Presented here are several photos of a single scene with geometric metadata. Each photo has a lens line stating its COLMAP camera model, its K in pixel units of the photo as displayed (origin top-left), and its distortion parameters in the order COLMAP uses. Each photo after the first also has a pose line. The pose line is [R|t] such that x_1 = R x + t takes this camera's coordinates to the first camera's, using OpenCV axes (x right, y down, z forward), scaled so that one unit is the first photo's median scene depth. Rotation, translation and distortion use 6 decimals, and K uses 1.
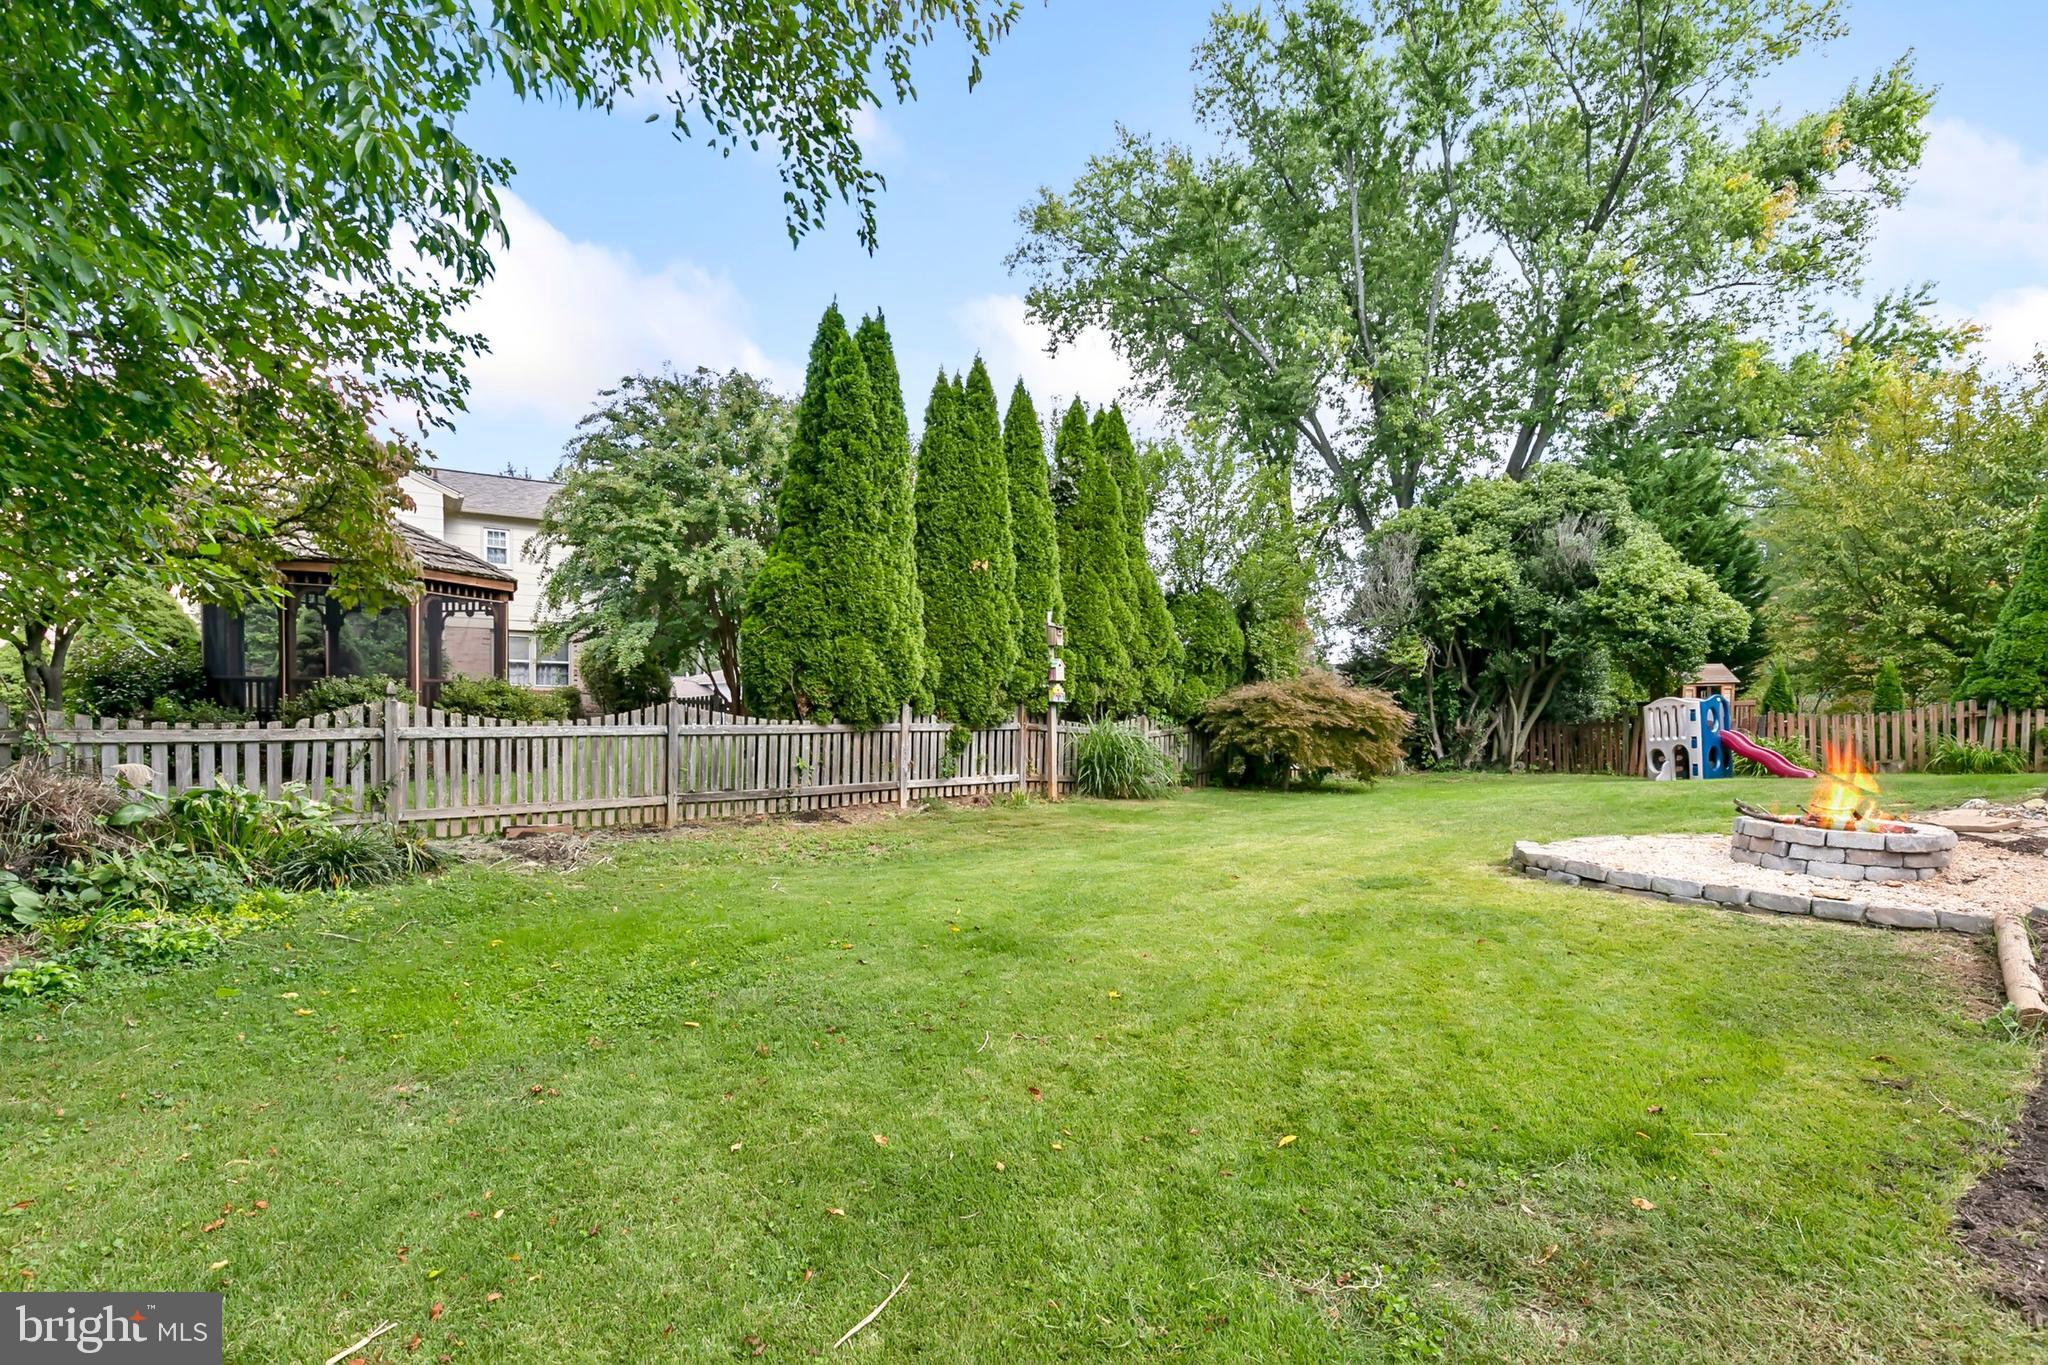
lens RADIAL K [[996.9, 0, 1021.3], [0, 996.9, 753.7], [0, 0, 1]] dist [-0.003309, -0.000293]
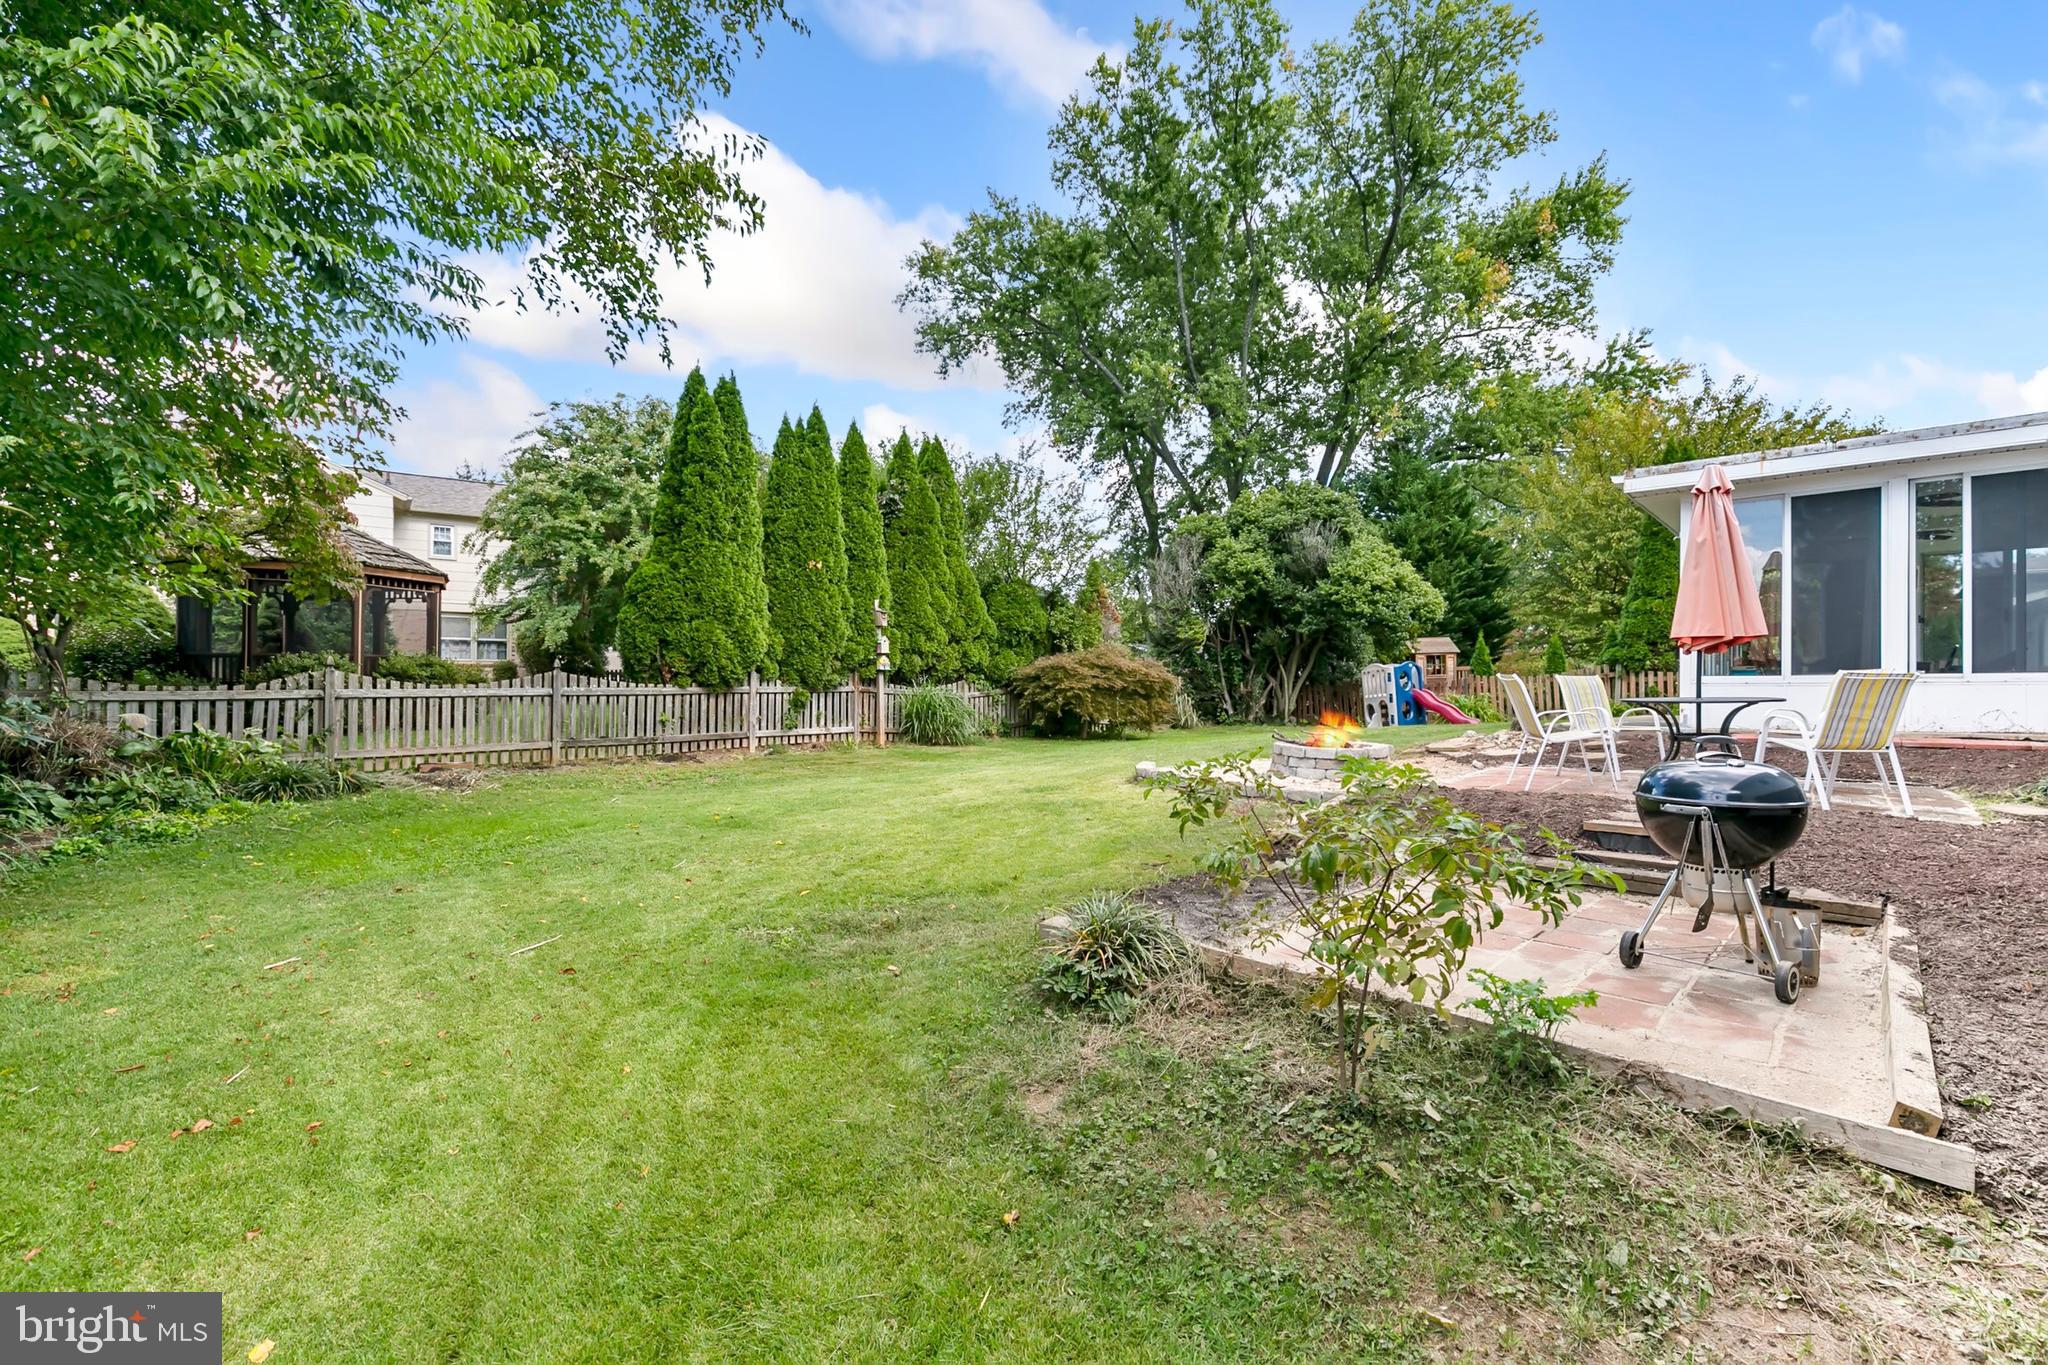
lens RADIAL K [[920.9, 0, 1023.2], [0, 920.9, 684.0], [0, 0, 1]] dist [0.006414, -0.002190]
pose [[0.997896, -0.007155, 0.064439, 0.123153], [0.009755, 0.999147, -0.040115, 0.013885], [-0.064097, 0.040659, 0.997115, -0.170041]]
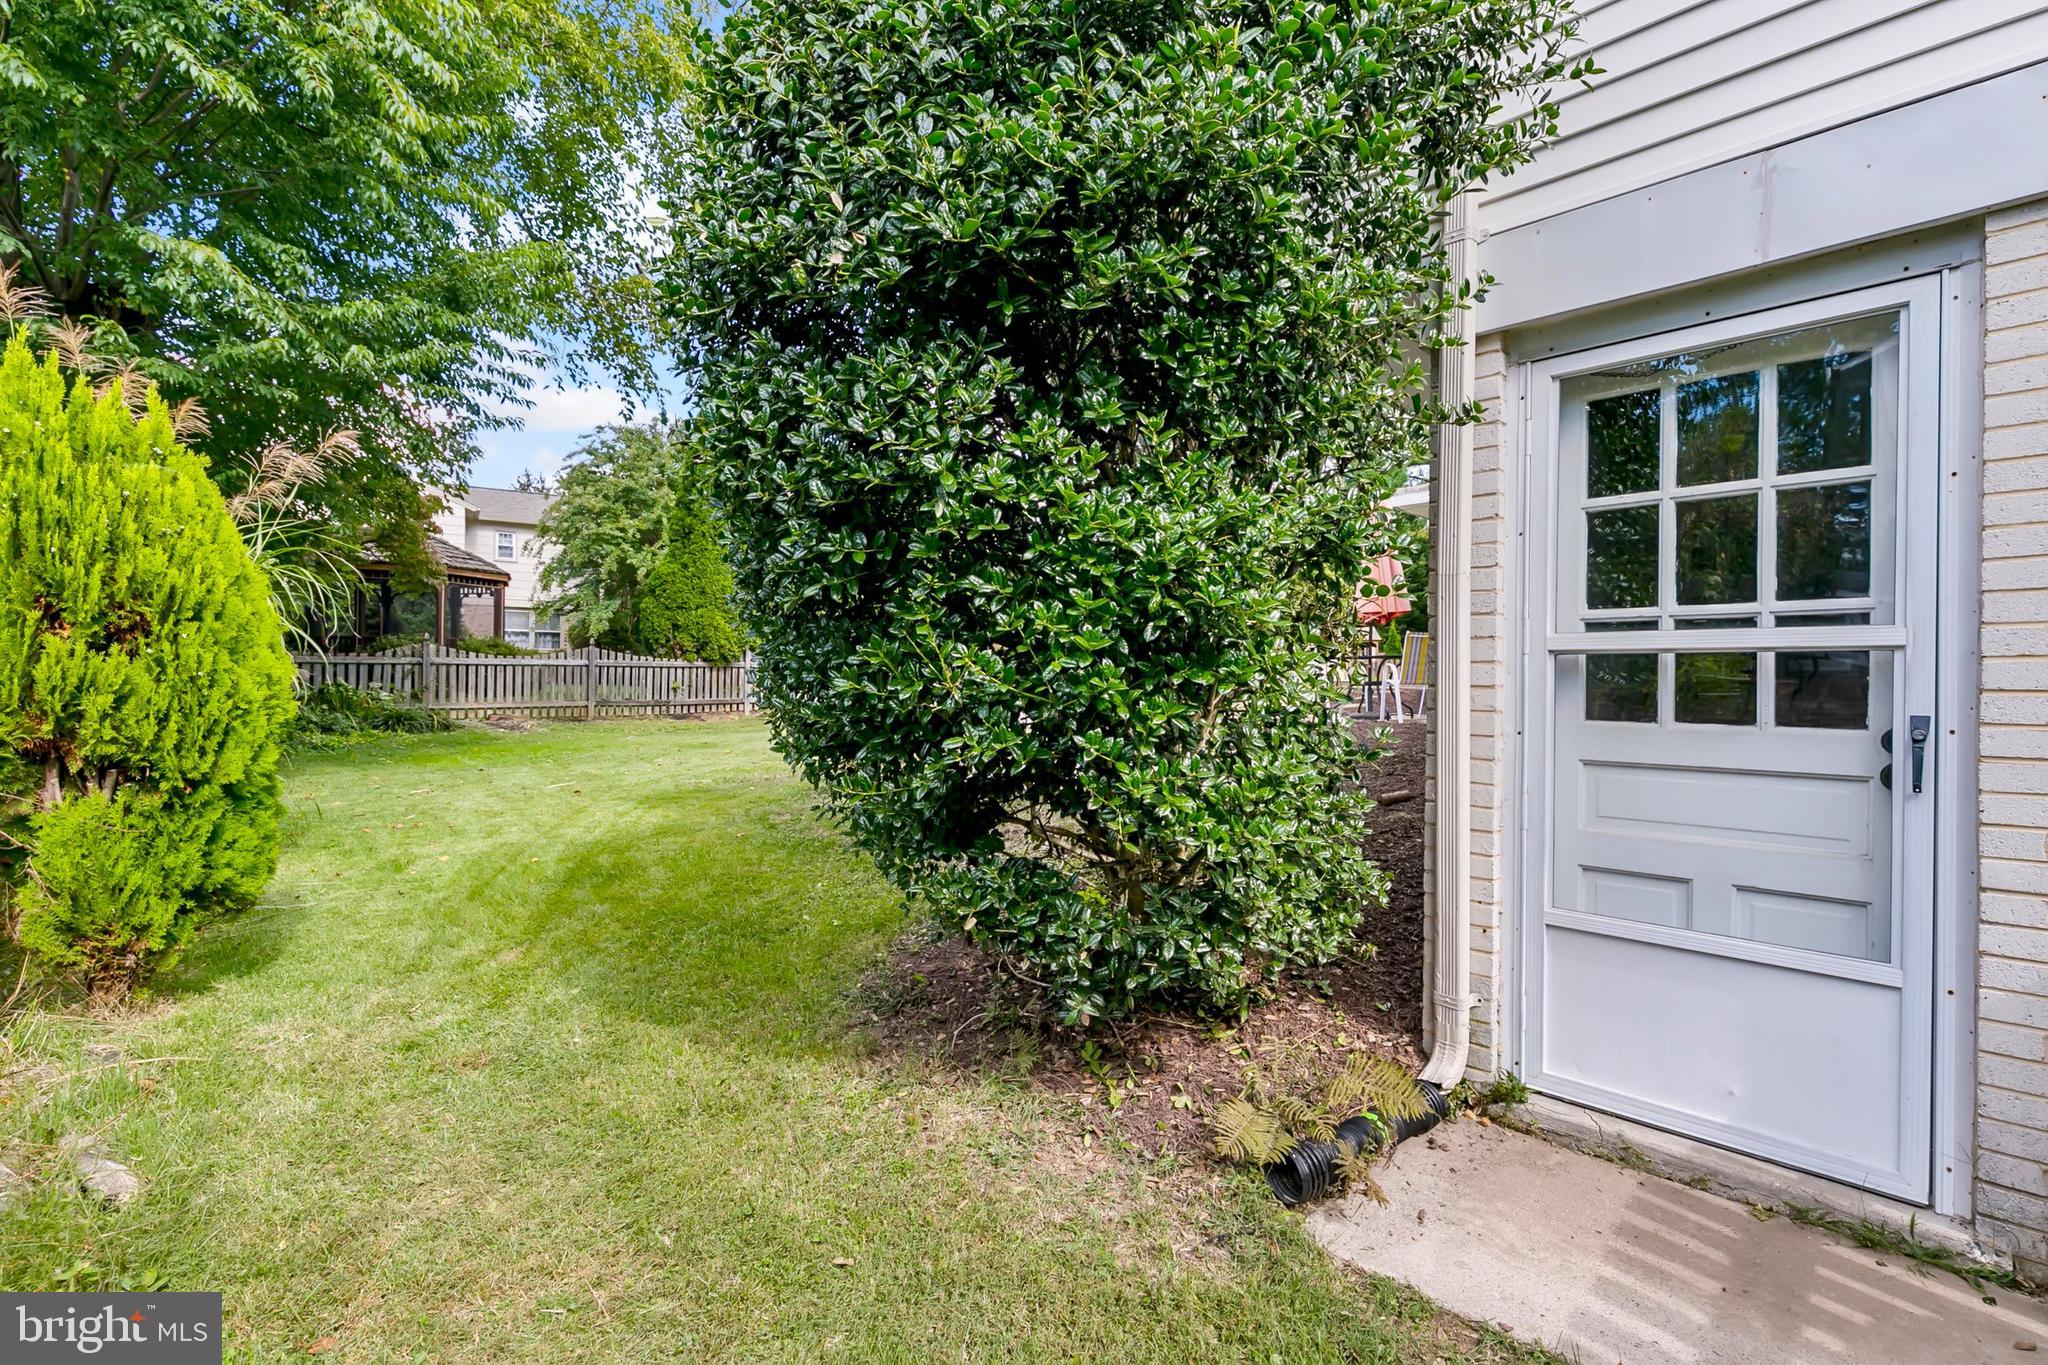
lens RADIAL K [[920.9, 0, 1027.4], [0, 920.9, 681.1], [0, 0, 1]] dist [0.006414, -0.002190]
pose [[0.999809, -0.005762, 0.018695, 0.243083], [0.006551, 0.999079, -0.042415, 0.052535], [-0.018433, 0.042529, 0.998925, -0.394325]]
